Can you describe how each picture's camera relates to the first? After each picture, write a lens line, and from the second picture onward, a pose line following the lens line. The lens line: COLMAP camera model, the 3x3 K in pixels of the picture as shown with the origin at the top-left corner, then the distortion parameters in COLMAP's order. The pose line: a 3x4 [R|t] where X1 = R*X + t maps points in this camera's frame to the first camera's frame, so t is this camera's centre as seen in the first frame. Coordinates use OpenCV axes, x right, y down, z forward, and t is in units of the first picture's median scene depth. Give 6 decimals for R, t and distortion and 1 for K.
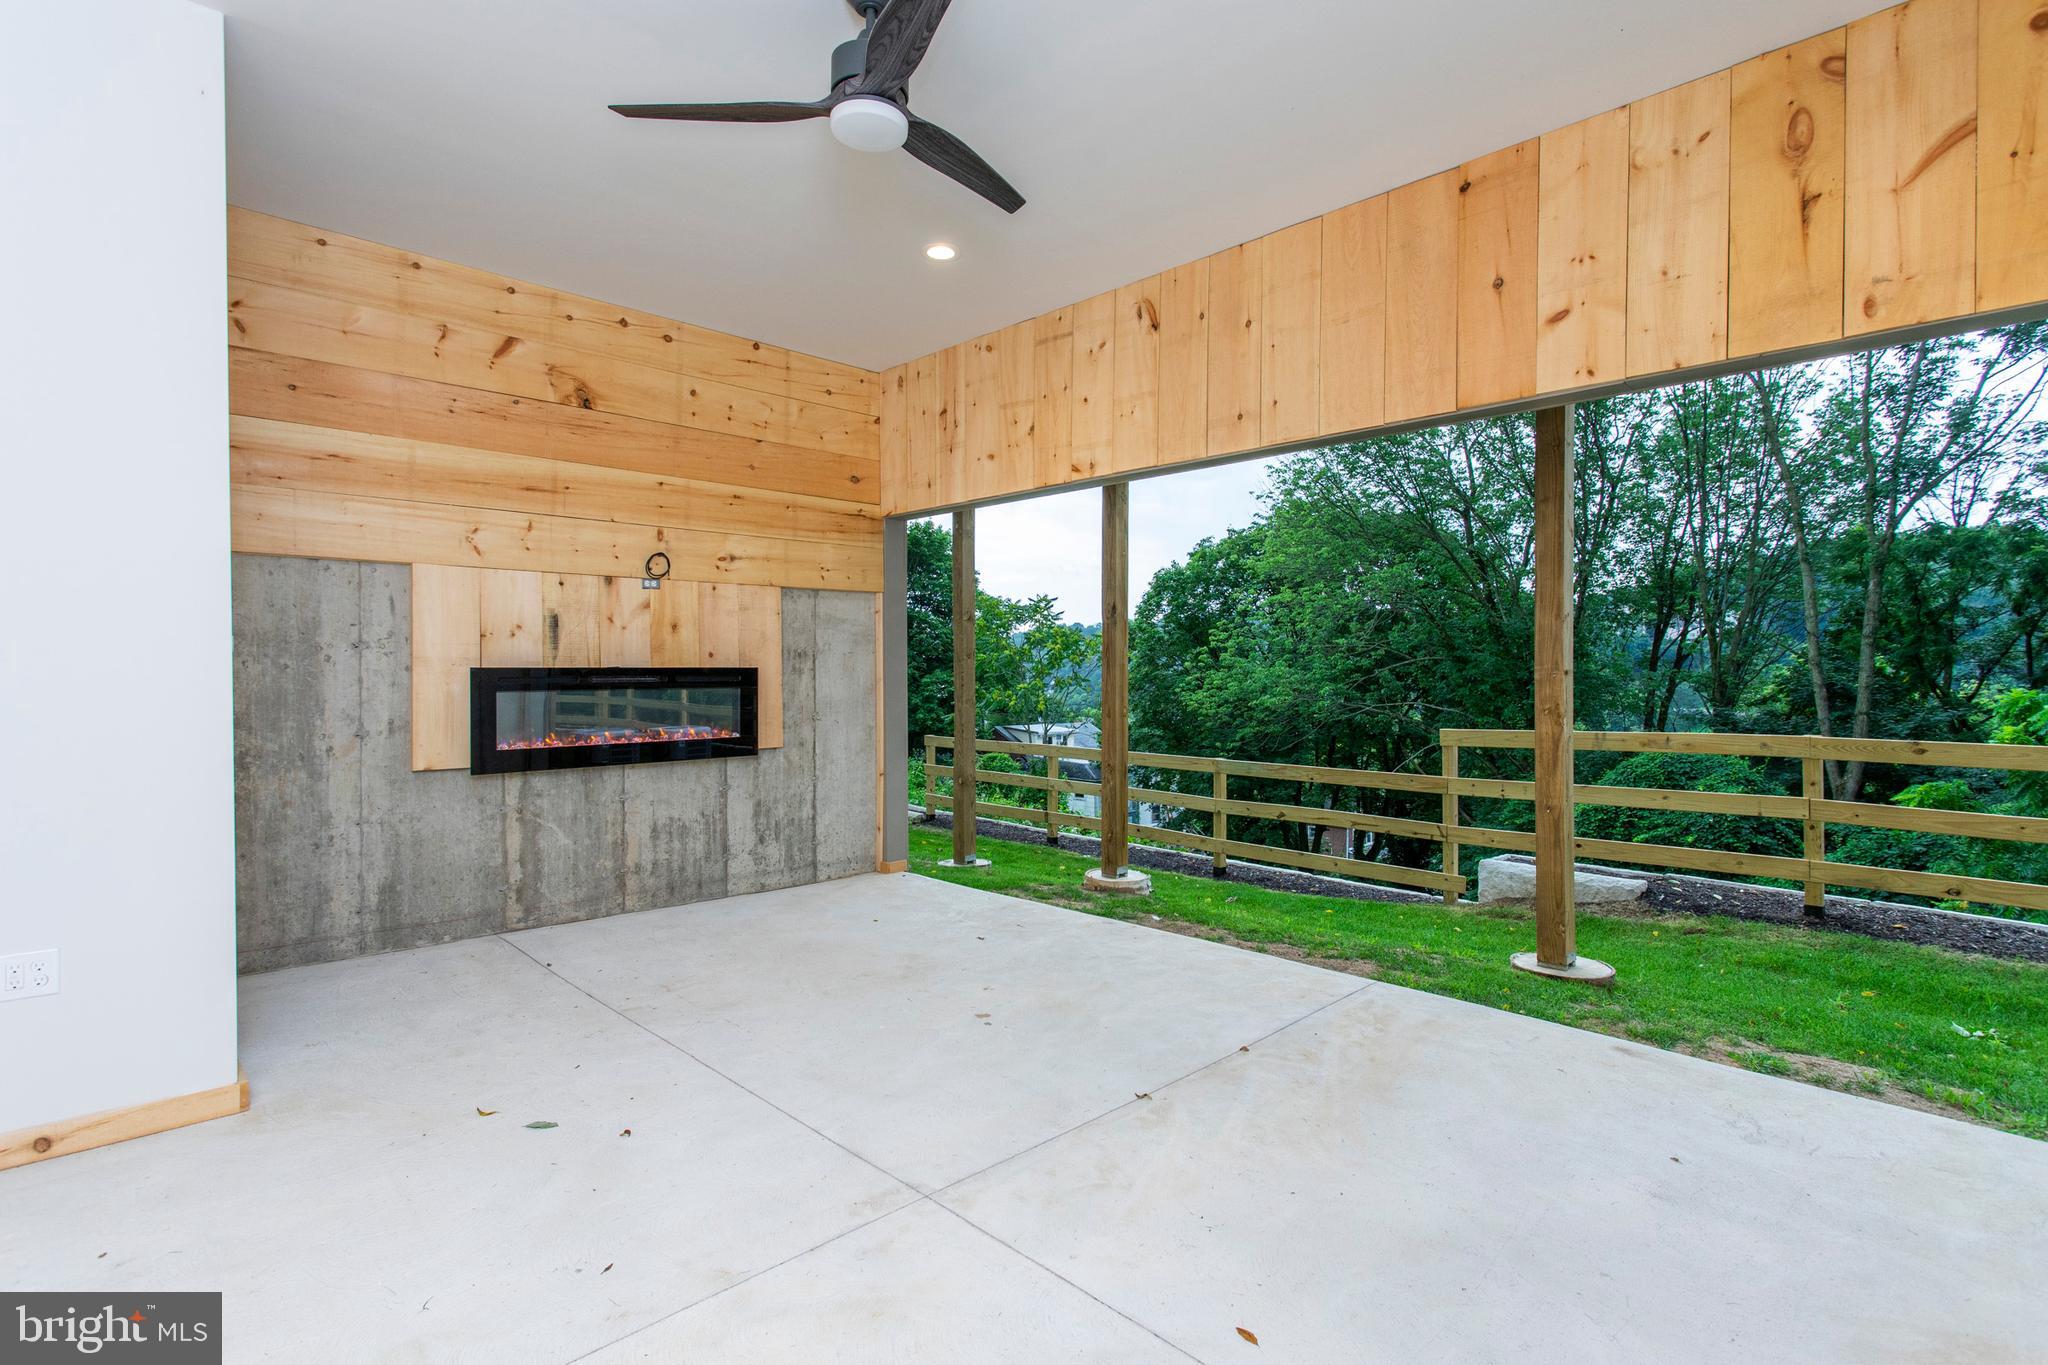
lens RADIAL K [[990.3, 0, 1024.0], [0, 990.3, 682.5], [0, 0, 1]] dist [-0.002007, -0.000127]
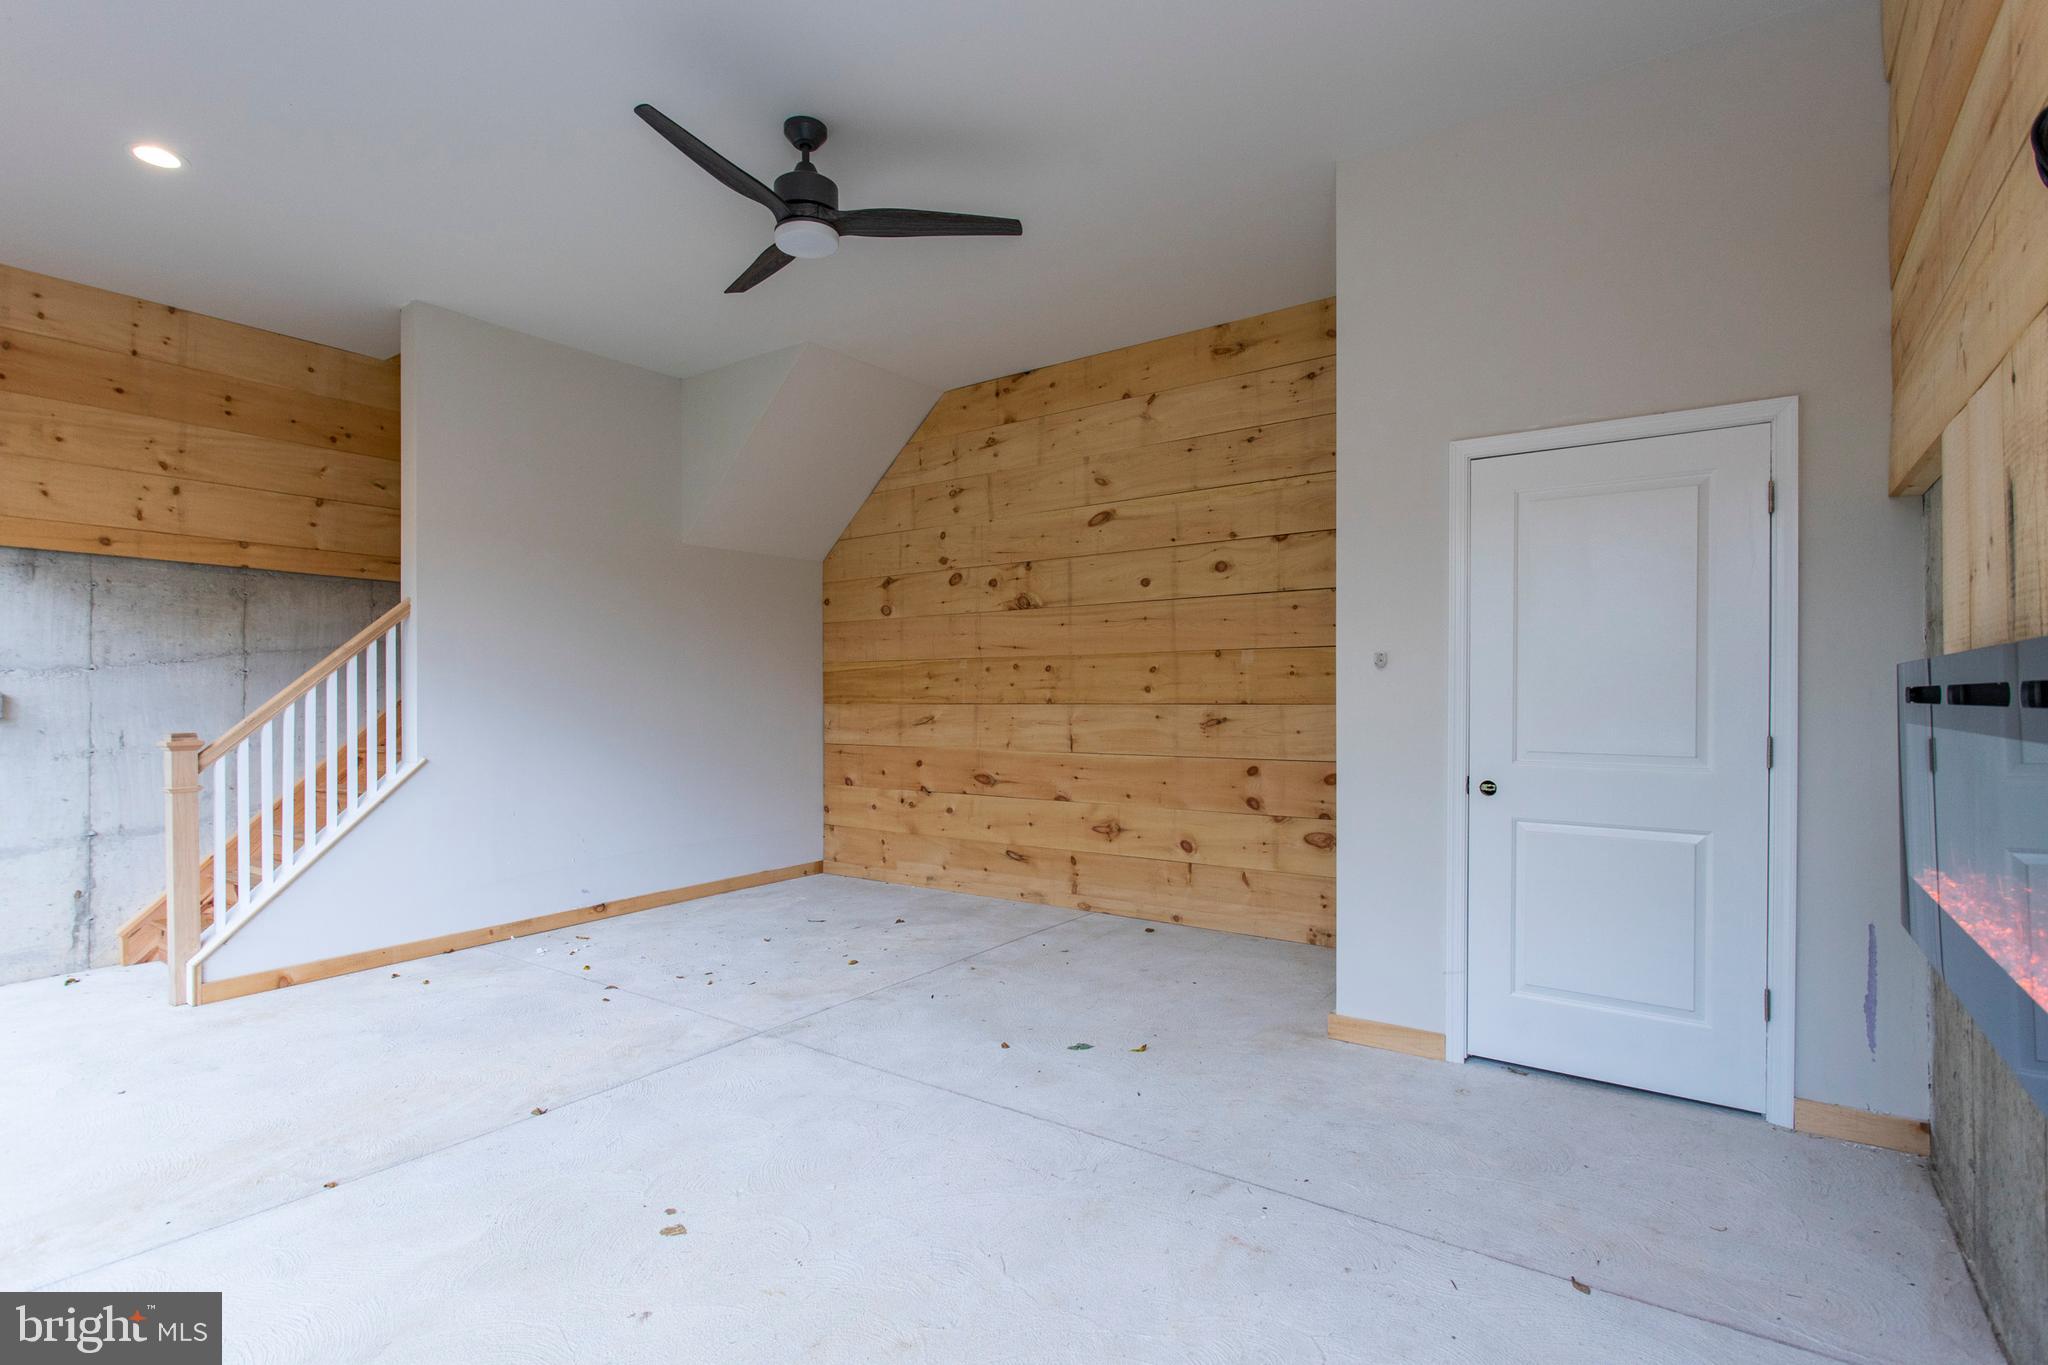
lens RADIAL K [[986.8, 0, 1025.0], [0, 986.8, 698.5], [0, 0, 1]] dist [-0.003516, -0.000325]
pose [[-0.985851, 0.003573, -0.167583, -0.117757], [0.001098, 0.999889, 0.014858, -0.006425], [0.167617, 0.014463, -0.985746, 1.233779]]
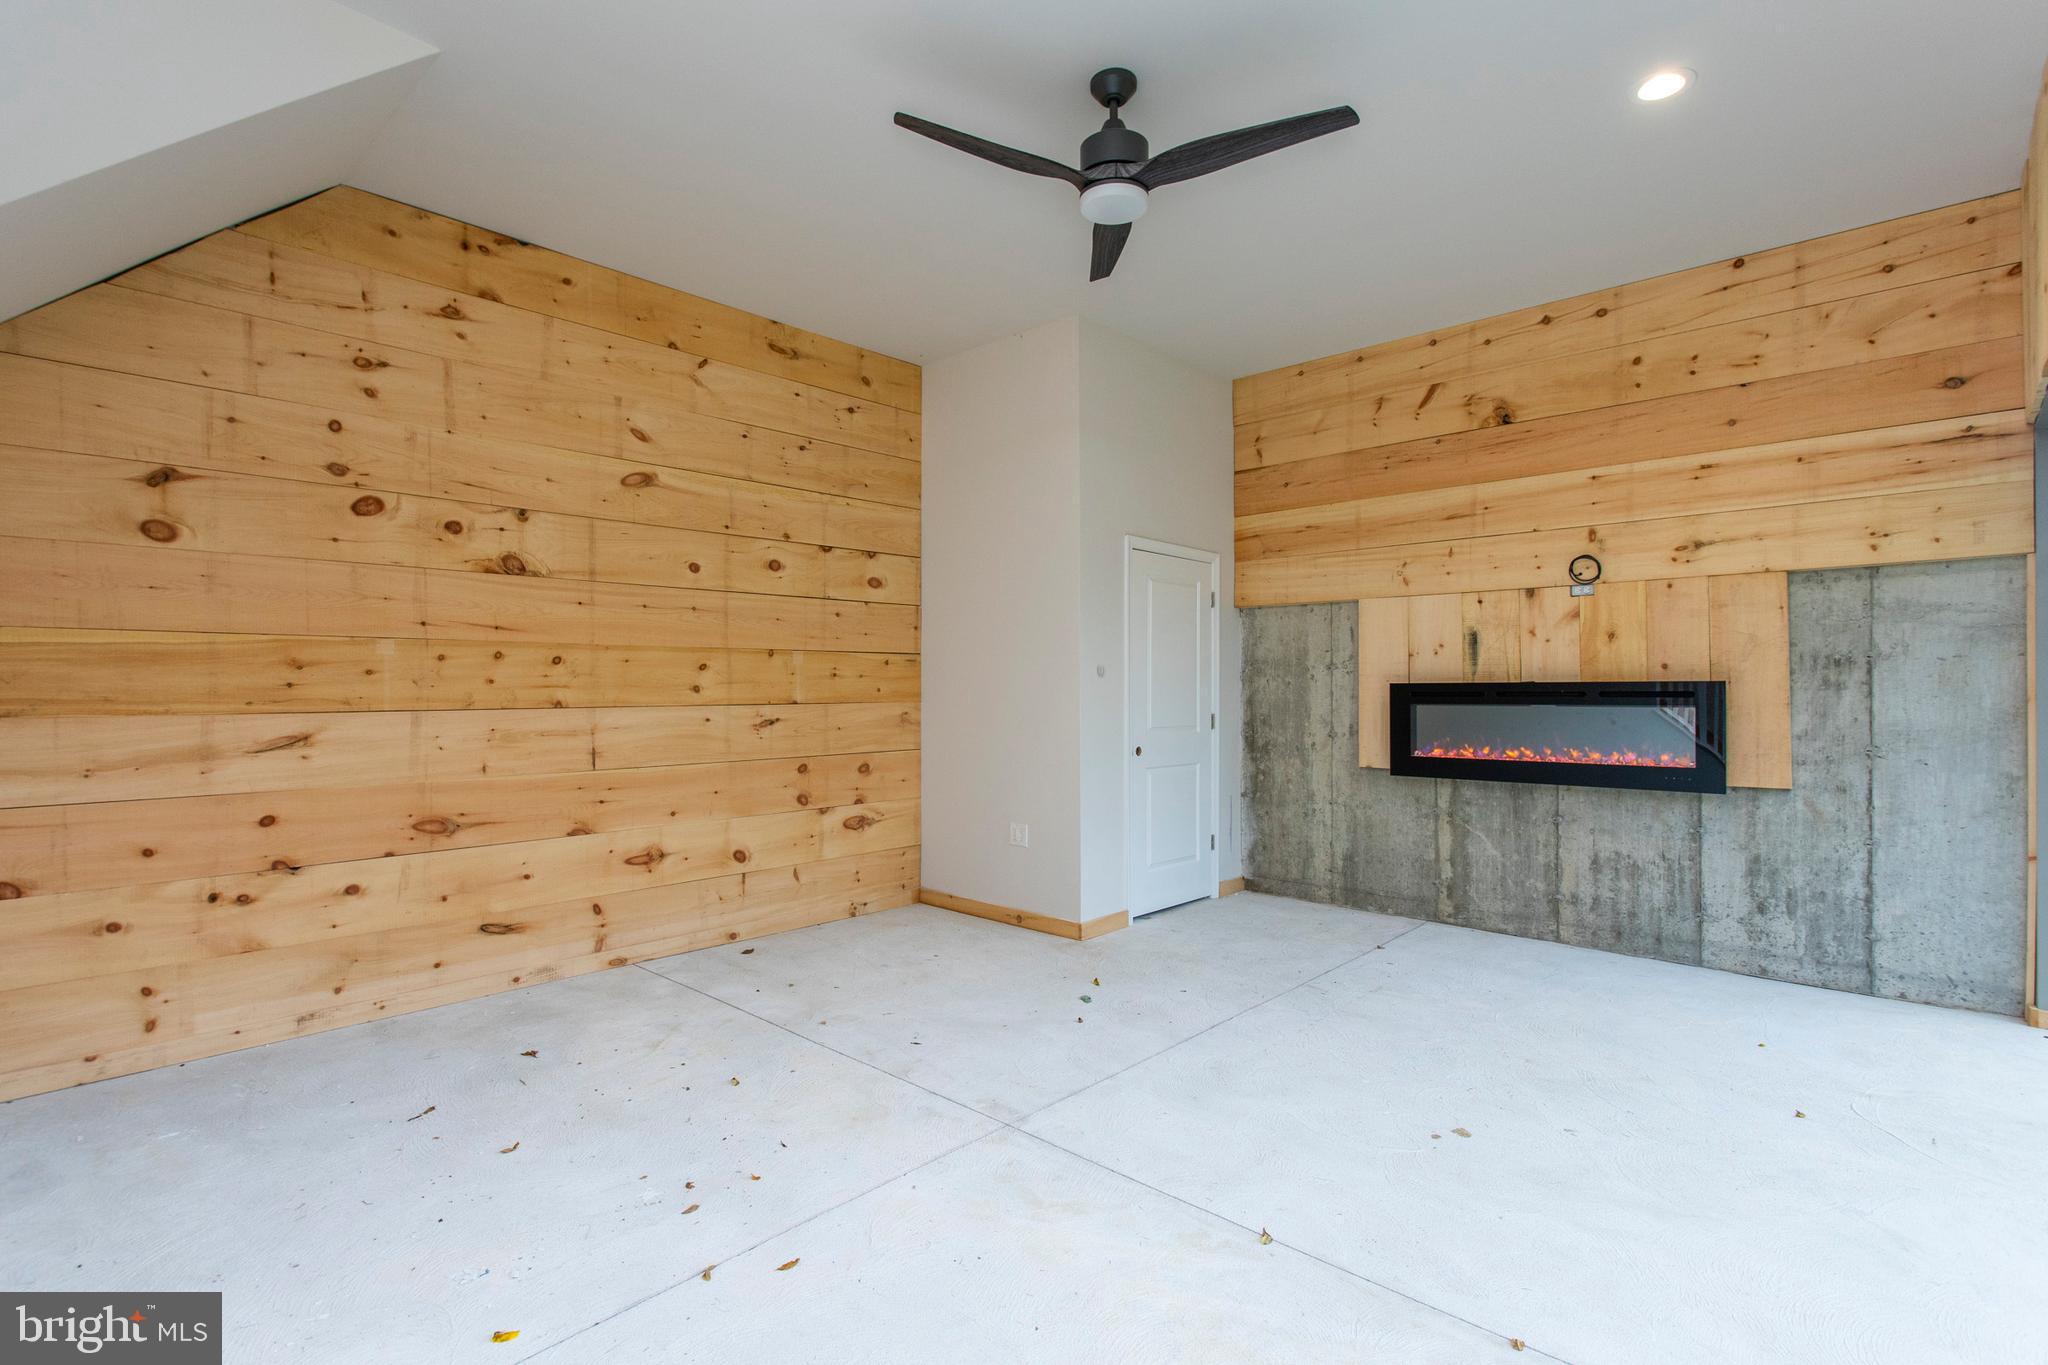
lens RADIAL K [[972.0, 0, 1020.0], [0, 972.0, 694.5], [0, 0, 1]] dist [-0.003043, -0.000264]
pose [[0.049531, 0.006515, -0.998751, 0.519268], [-0.010266, 0.999929, 0.006013, -0.003758], [0.998720, 0.009955, 0.049595, 0.461834]]
